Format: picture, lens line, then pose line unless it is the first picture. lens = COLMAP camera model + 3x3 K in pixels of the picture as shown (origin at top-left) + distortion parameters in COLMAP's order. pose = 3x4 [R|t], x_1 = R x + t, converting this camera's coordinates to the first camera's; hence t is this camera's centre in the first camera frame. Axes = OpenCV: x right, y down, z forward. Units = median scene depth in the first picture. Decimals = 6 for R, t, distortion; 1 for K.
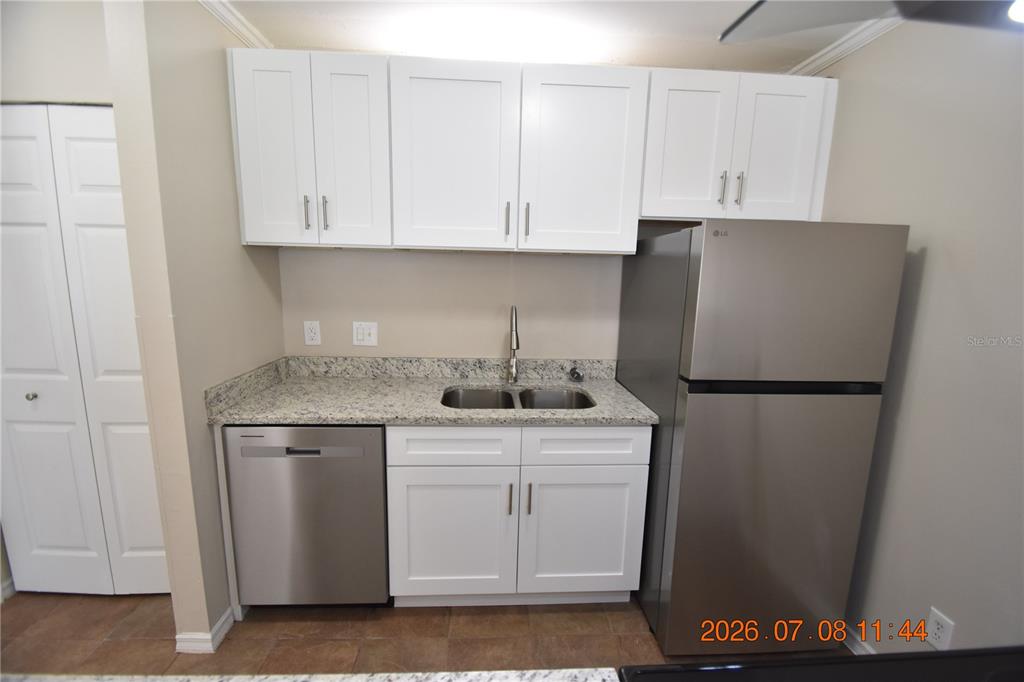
lens RADIAL K [[446.4, 0, 507.7], [0, 446.4, 348.0], [0, 0, 1]] dist [0.011909, -0.015063]
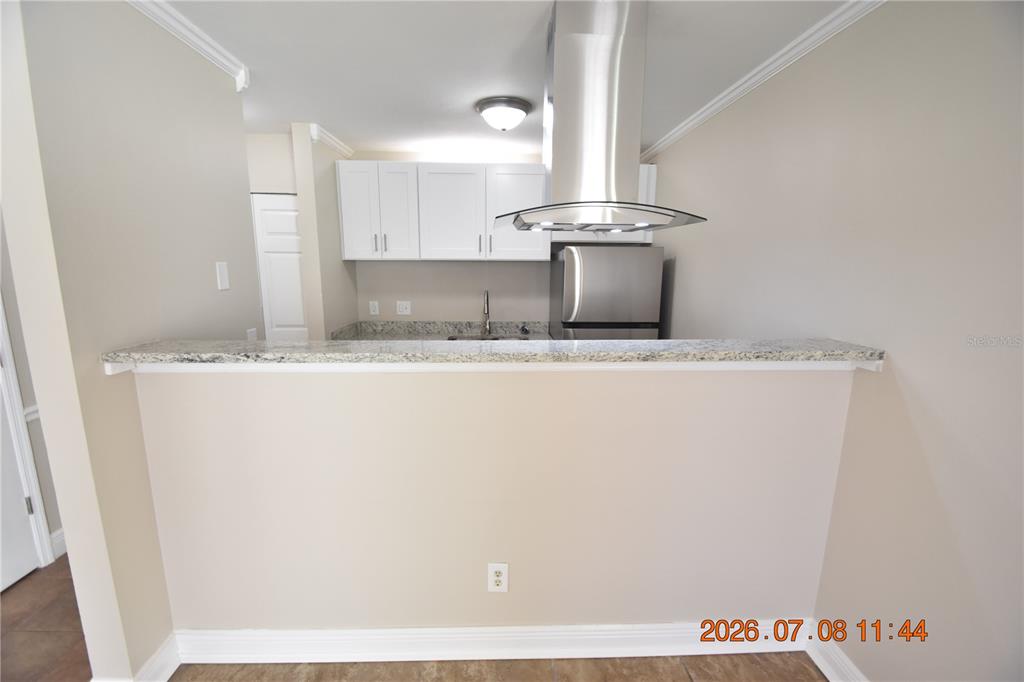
lens RADIAL K [[446.4, 0, 507.7], [0, 446.4, 348.0], [0, 0, 1]] dist [0.011909, -0.015063]
pose [[0.999577, -0.012748, -0.026126, 0.135415], [0.013001, 0.999870, 0.009530, 0.115736], [0.026001, -0.009866, 0.999613, -0.755815]]
